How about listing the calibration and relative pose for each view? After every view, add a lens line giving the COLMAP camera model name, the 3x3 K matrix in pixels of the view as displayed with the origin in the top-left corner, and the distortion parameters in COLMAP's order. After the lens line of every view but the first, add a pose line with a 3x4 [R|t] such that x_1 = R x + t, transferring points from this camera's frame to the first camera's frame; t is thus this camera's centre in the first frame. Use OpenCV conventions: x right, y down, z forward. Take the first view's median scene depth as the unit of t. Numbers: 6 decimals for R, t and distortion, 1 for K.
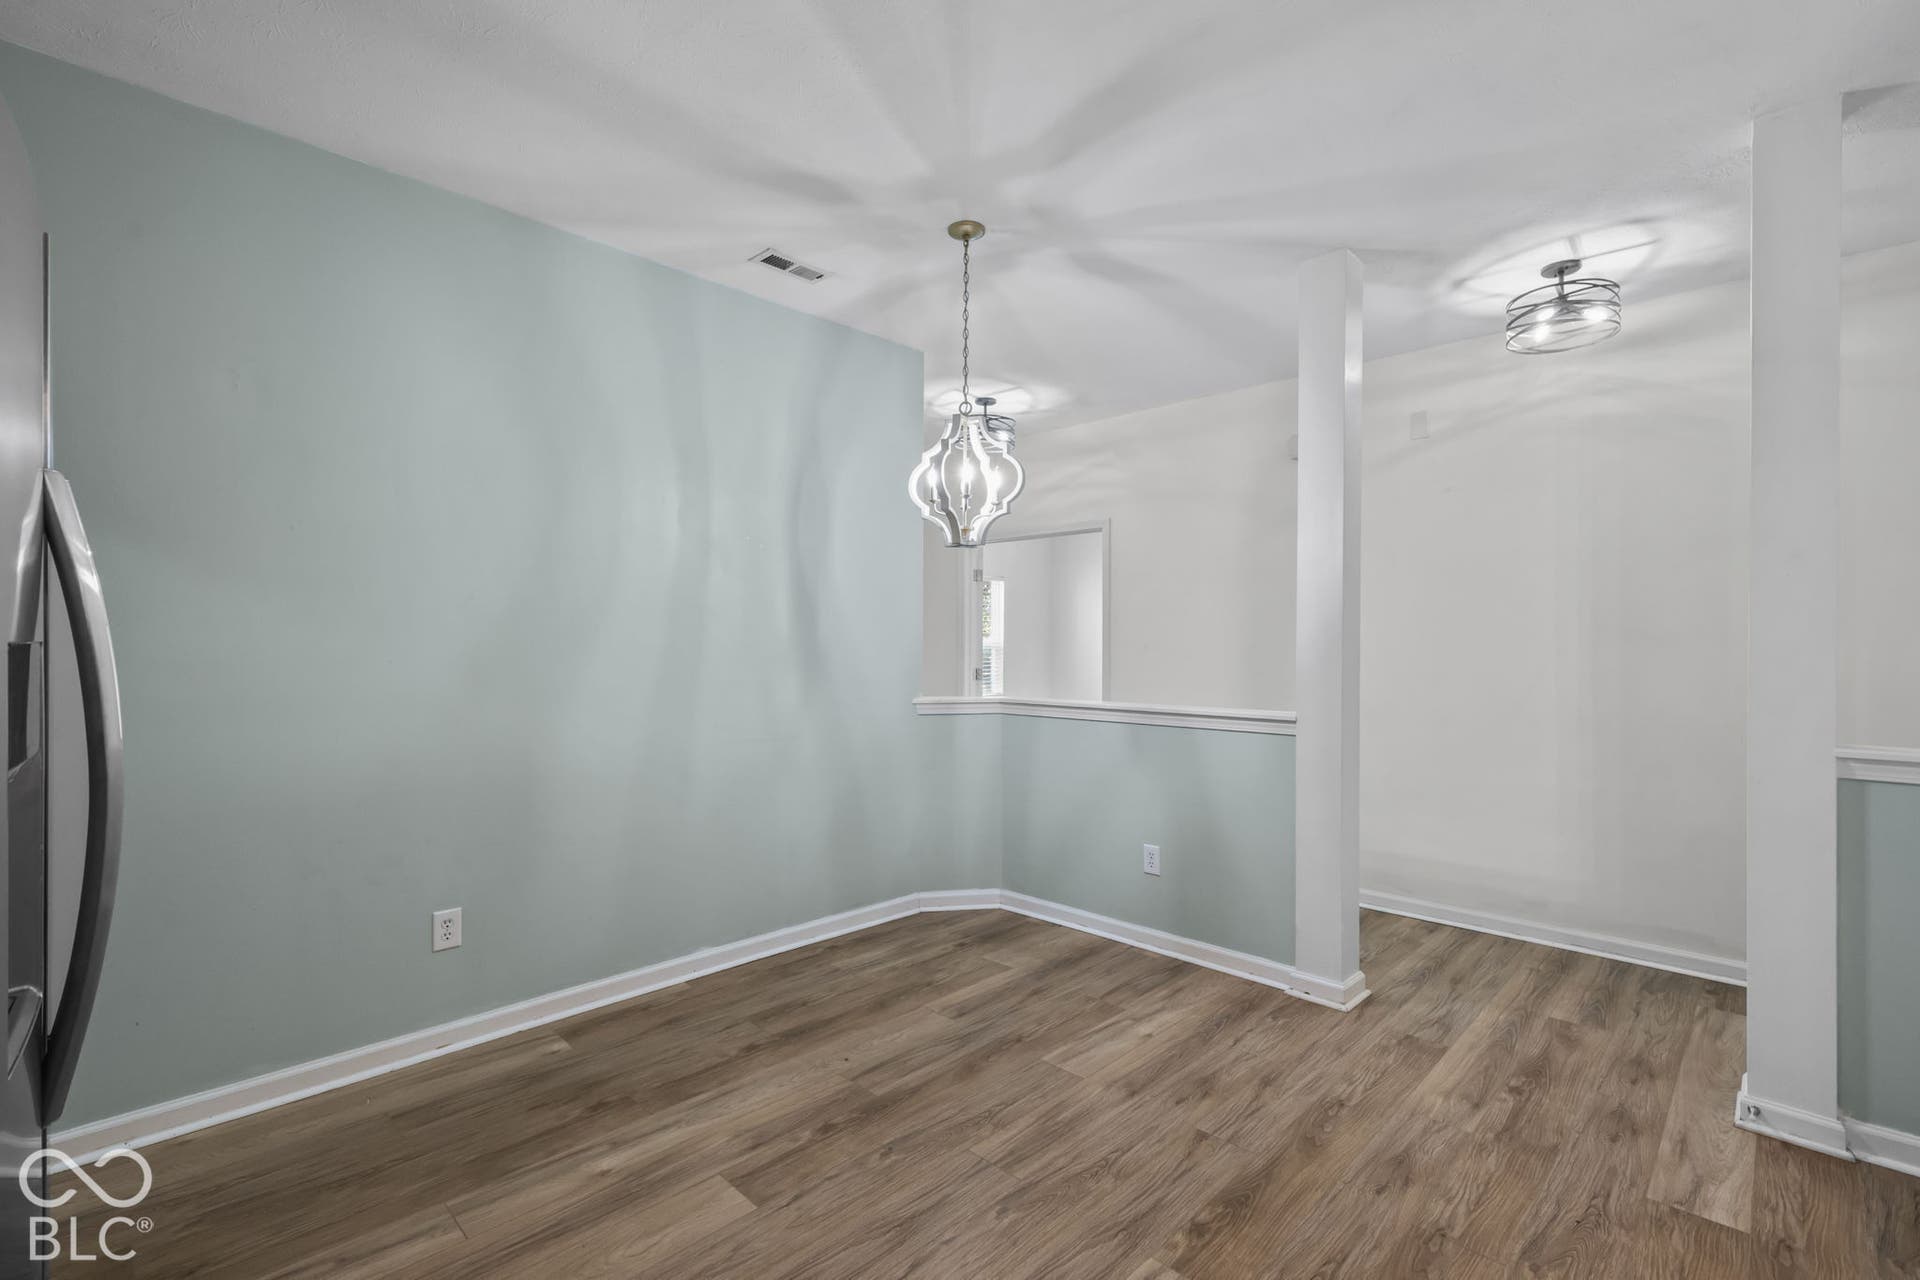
lens RADIAL K [[850.9, 0, 962.0], [0, 850.9, 638.8], [0, 0, 1]] dist [0.009916, 0.000613]
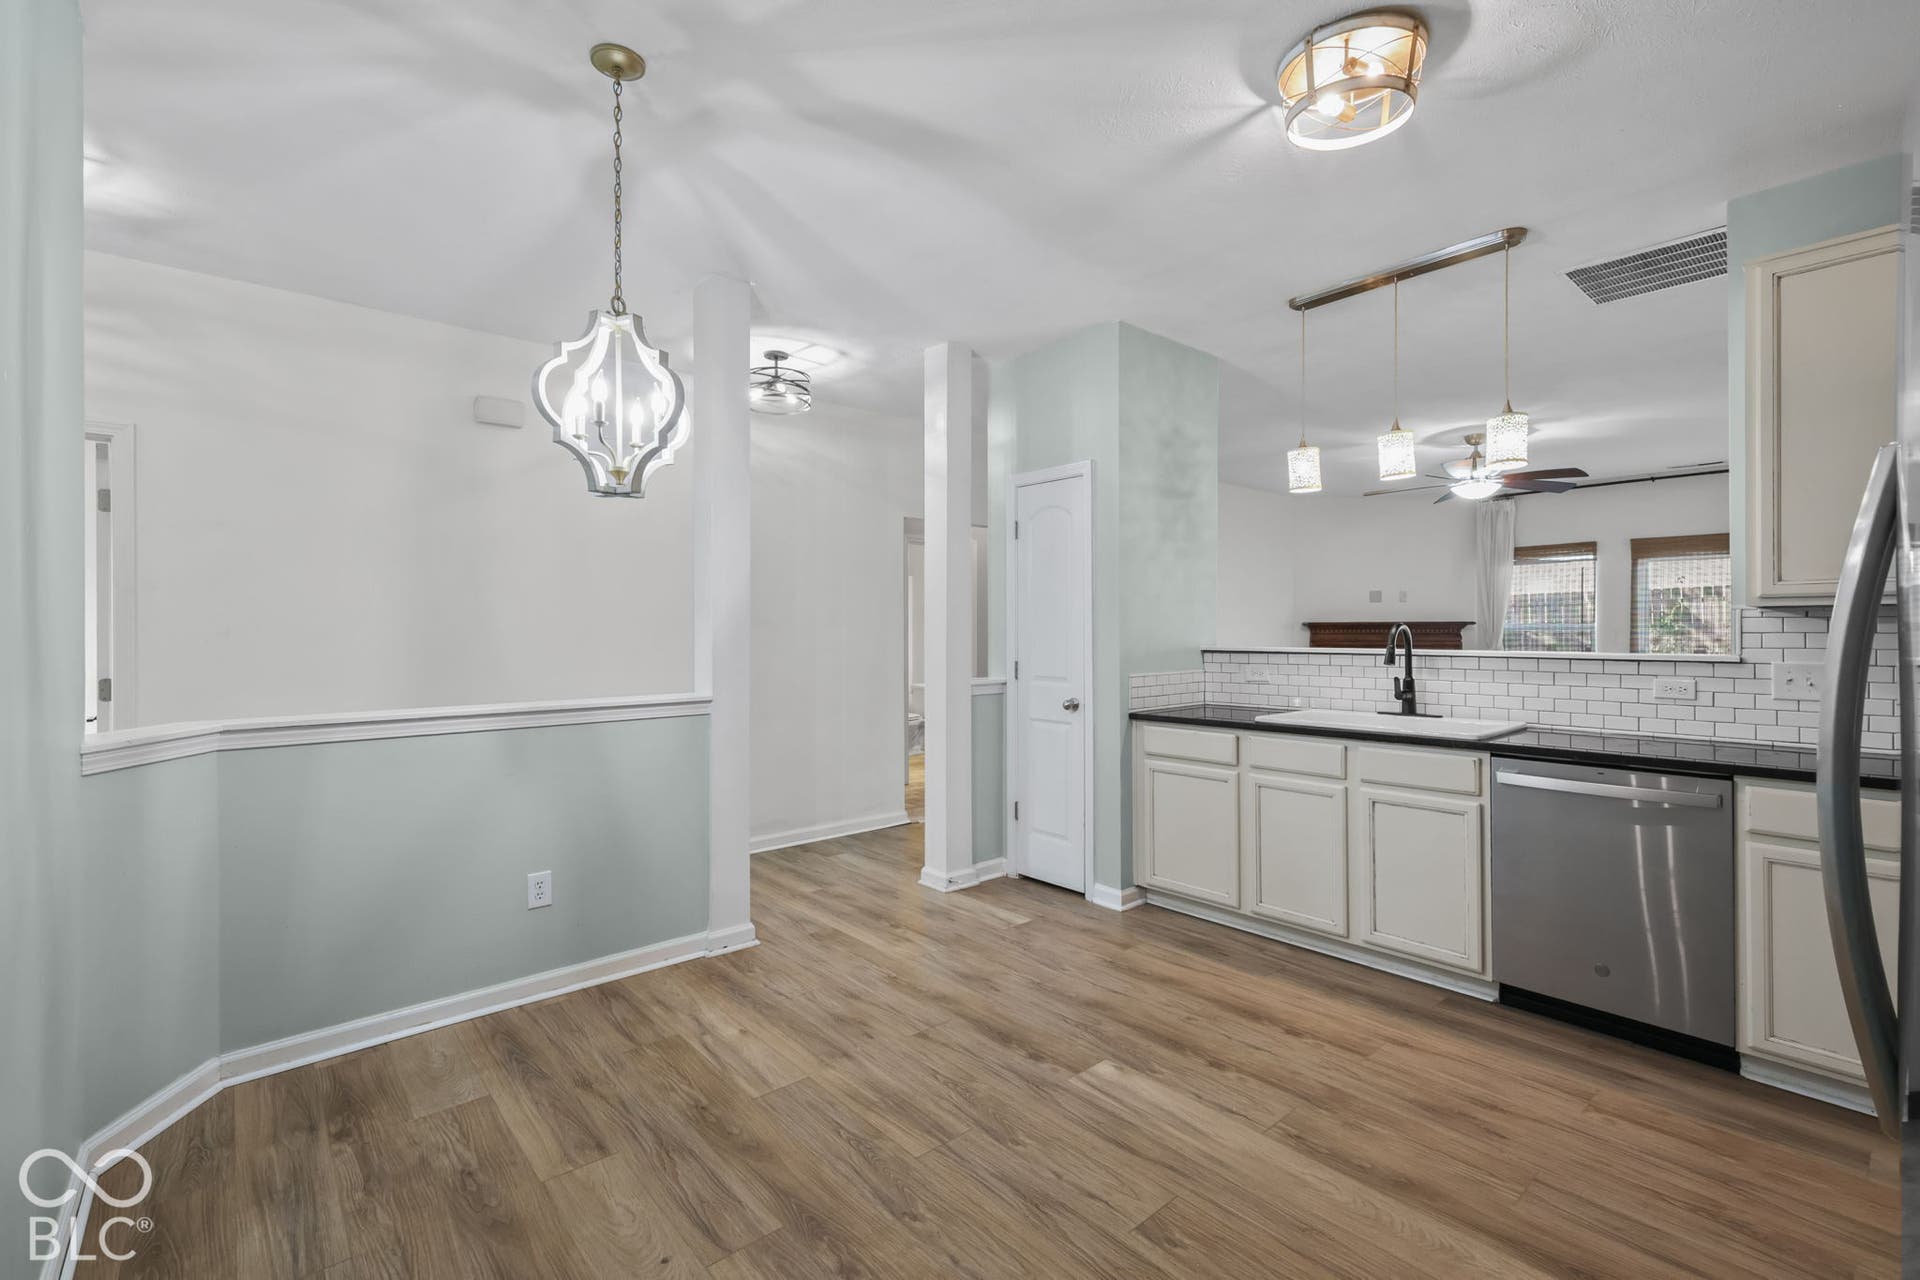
lens RADIAL K [[847.6, 0, 954.4], [0, 847.6, 626.6], [0, 0, 1]] dist [0.002318, 0.000272]
pose [[0.085194, -0.000054, 0.996364, -0.719981], [-0.003957, 0.999992, 0.000392, 0.002324], [-0.996357, -0.003976, 0.085193, 0.676741]]
